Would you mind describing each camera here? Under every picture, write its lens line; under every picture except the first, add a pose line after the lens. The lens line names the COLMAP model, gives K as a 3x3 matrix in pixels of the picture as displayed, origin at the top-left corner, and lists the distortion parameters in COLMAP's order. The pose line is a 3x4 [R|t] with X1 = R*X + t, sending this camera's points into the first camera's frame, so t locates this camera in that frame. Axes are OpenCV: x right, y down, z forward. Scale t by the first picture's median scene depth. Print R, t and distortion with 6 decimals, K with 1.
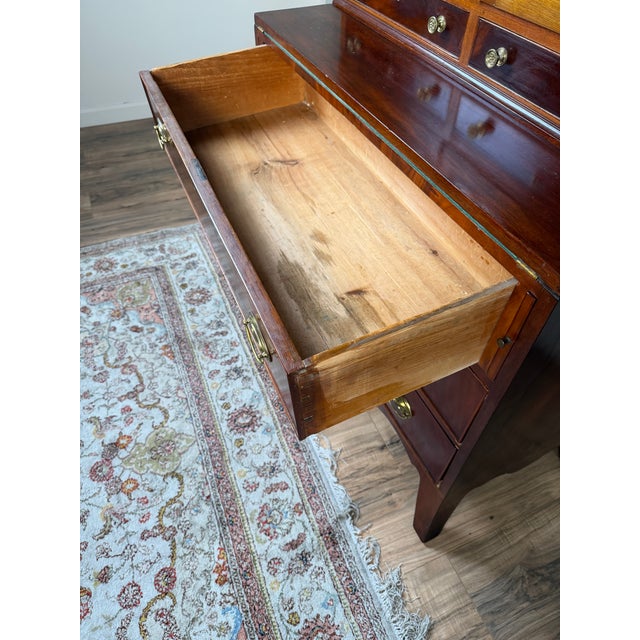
lens RADIAL K [[453.2, 0, 318.7], [0, 453.2, 317.6], [0, 0, 1]] dist [0.023994, -0.036870]
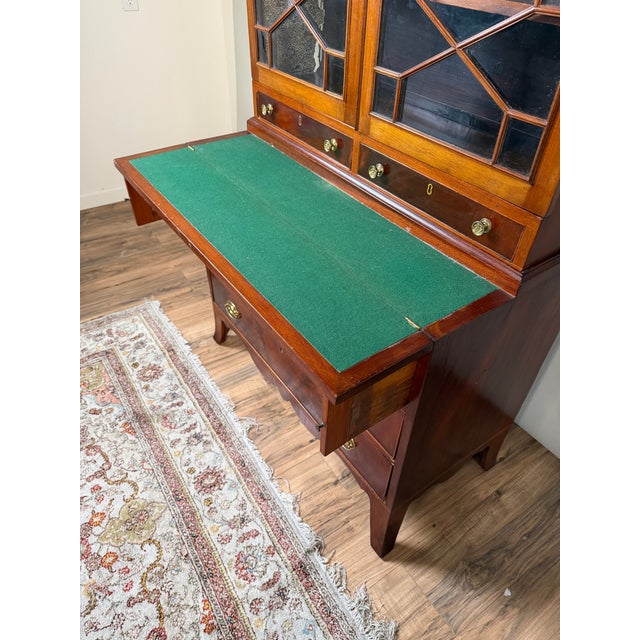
lens RADIAL K [[453.2, 0, 323.0], [0, 453.2, 320.5], [0, 0, 1]] dist [0.023994, -0.036870]
pose [[0.980623, -0.119856, 0.154961, -0.022102], [0.136544, 0.985376, -0.101928, -0.005449], [-0.140479, 0.121112, 0.982648, -0.178862]]
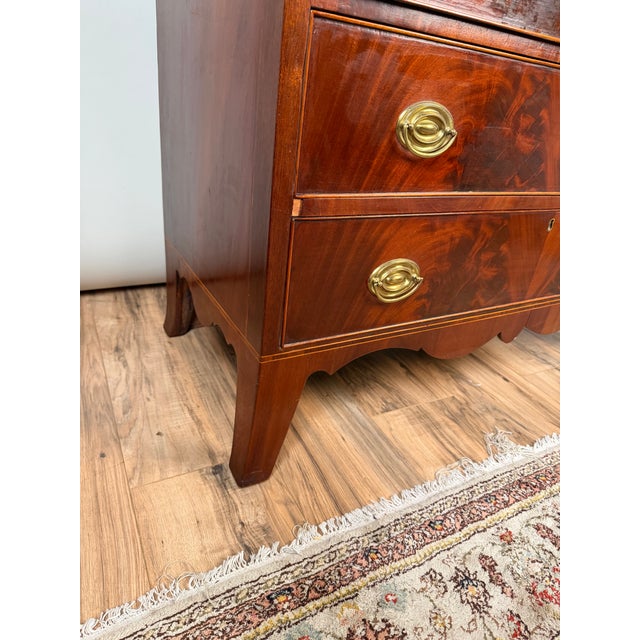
lens RADIAL K [[453.2, 0, 327.7], [0, 453.2, 331.0], [0, 0, 1]] dist [0.023994, -0.036870]
pose [[-0.087811, -0.517598, 0.851106, -0.547584], [0.651122, 0.616791, 0.442278, -0.457773], [-0.753876, 0.593010, 0.282858, 1.107349]]
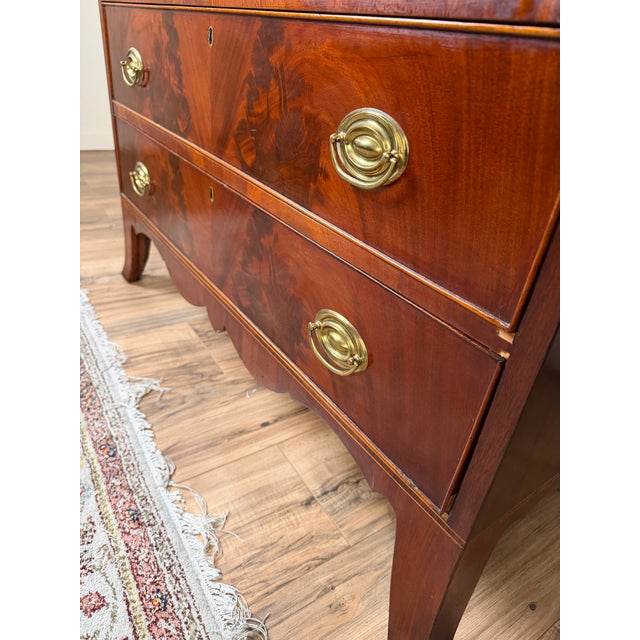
lens RADIAL K [[470.4, 0, 328.1], [0, 470.4, 318.3], [0, 0, 1]] dist [-0.002219, -0.021294]
pose [[0.975727, -0.016051, 0.218403, 0.049566], [0.079090, 0.955826, -0.283094, 0.251641], [-0.204211, 0.293496, 0.933894, 0.449940]]
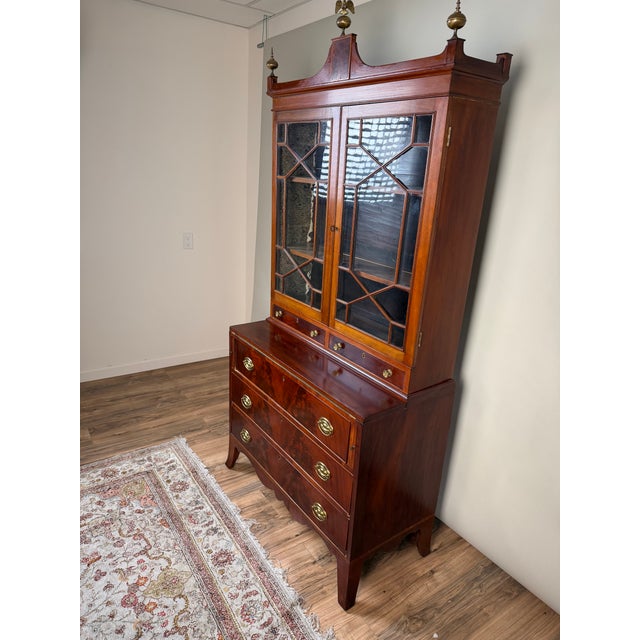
lens RADIAL K [[453.2, 0, 316.2], [0, 453.2, 318.6], [0, 0, 1]] dist [0.023994, -0.036870]
pose [[0.978651, -0.028583, 0.203532, -0.158801], [0.124060, 0.871683, -0.474108, 0.313474], [-0.163864, 0.489236, 0.856619, -0.809688]]
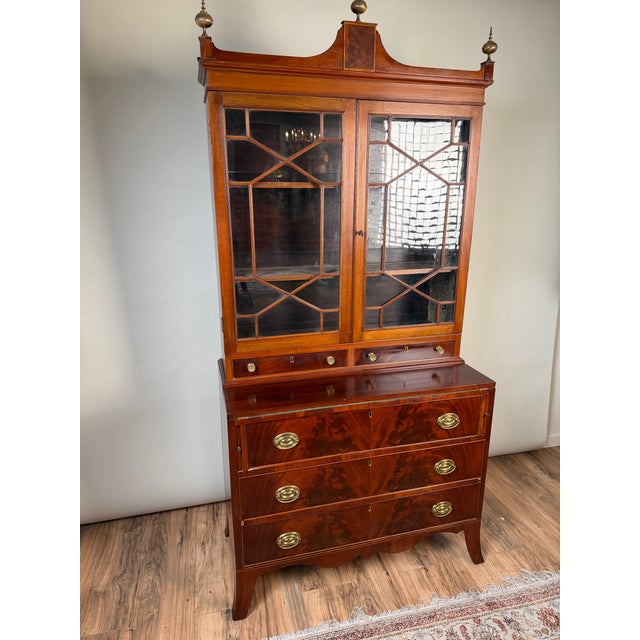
lens RADIAL K [[453.2, 0, 315.8], [0, 453.2, 322.0], [0, 0, 1]] dist [0.023994, -0.036870]
pose [[0.166602, -0.276150, 0.946565, -1.213218], [0.741113, 0.668273, 0.064520, -0.689554], [-0.650381, 0.690762, 0.315994, 0.190730]]
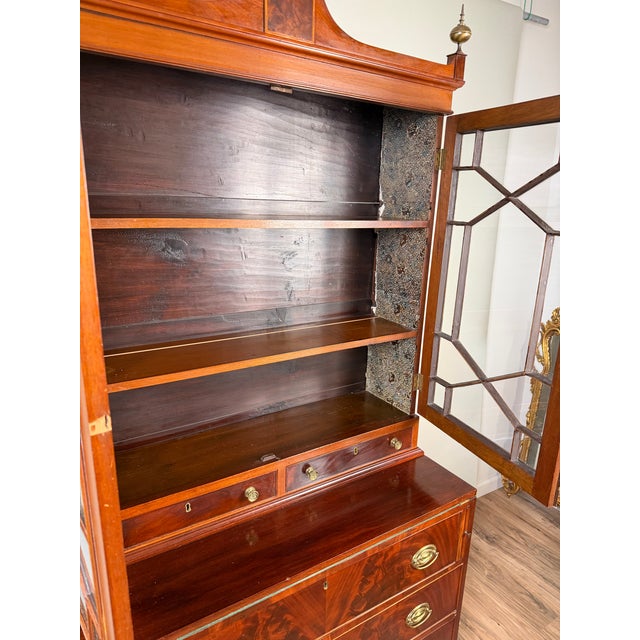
lens RADIAL K [[453.2, 0, 321.7], [0, 453.2, 318.6], [0, 0, 1]] dist [0.023994, -0.036870]
pose [[-0.142498, -0.267504, 0.952962, -0.647817], [0.719910, 0.632735, 0.285263, -0.871472], [-0.679282, 0.726696, 0.102415, 0.256119]]
